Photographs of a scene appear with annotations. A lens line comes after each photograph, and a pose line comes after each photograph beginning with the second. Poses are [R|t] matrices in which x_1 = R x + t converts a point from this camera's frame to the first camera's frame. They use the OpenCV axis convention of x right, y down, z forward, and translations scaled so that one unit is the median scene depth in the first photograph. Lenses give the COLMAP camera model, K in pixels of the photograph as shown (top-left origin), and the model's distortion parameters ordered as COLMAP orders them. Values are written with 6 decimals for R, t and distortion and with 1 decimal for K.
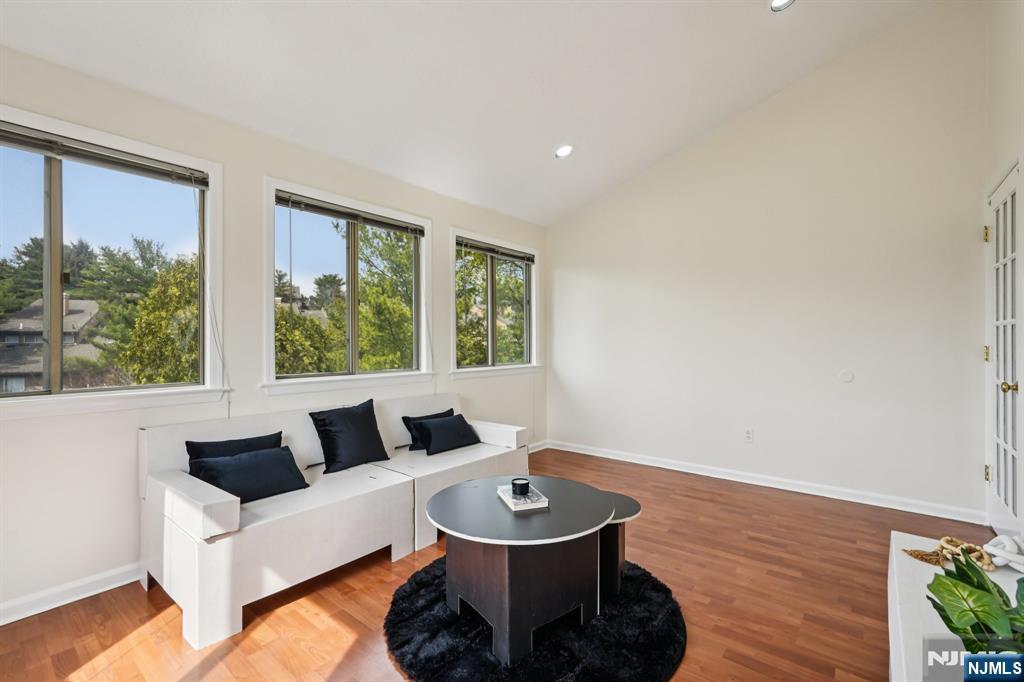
lens RADIAL K [[451.9, 0, 514.6], [0, 451.9, 341.3], [0, 0, 1]] dist [-0.006878, 0.001728]
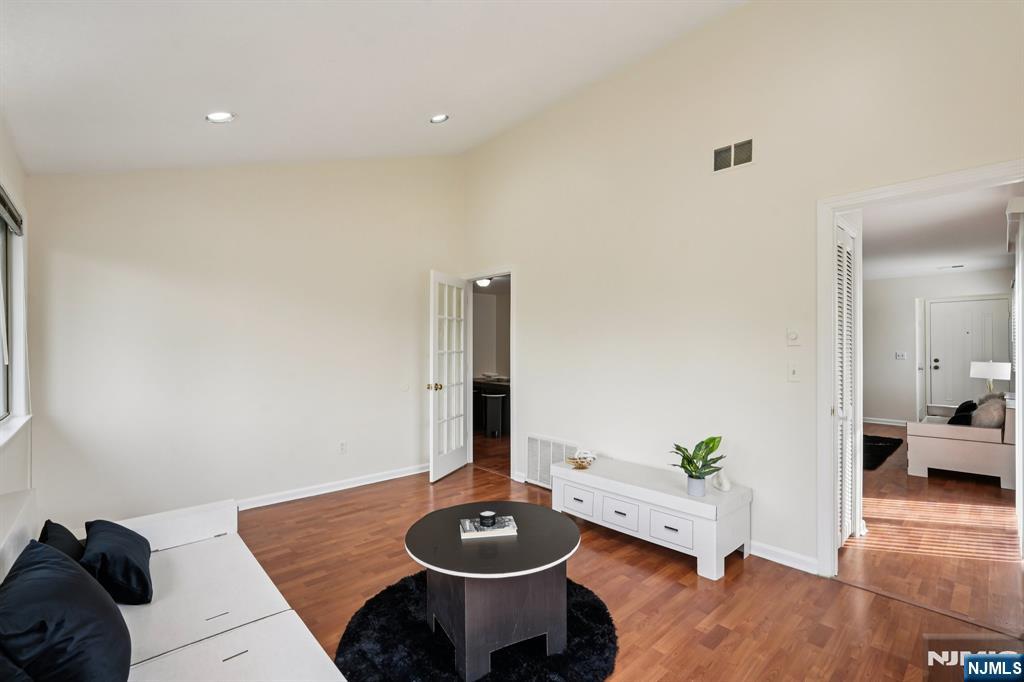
lens RADIAL K [[451.9, 0, 515.1], [0, 451.9, 345.7], [0, 0, 1]] dist [-0.006878, 0.001728]
pose [[0.152793, 0.008446, 0.988222, -0.574999], [0.000584, 0.999963, -0.008637, -0.036300], [-0.988258, 0.001896, 0.152782, 0.442065]]
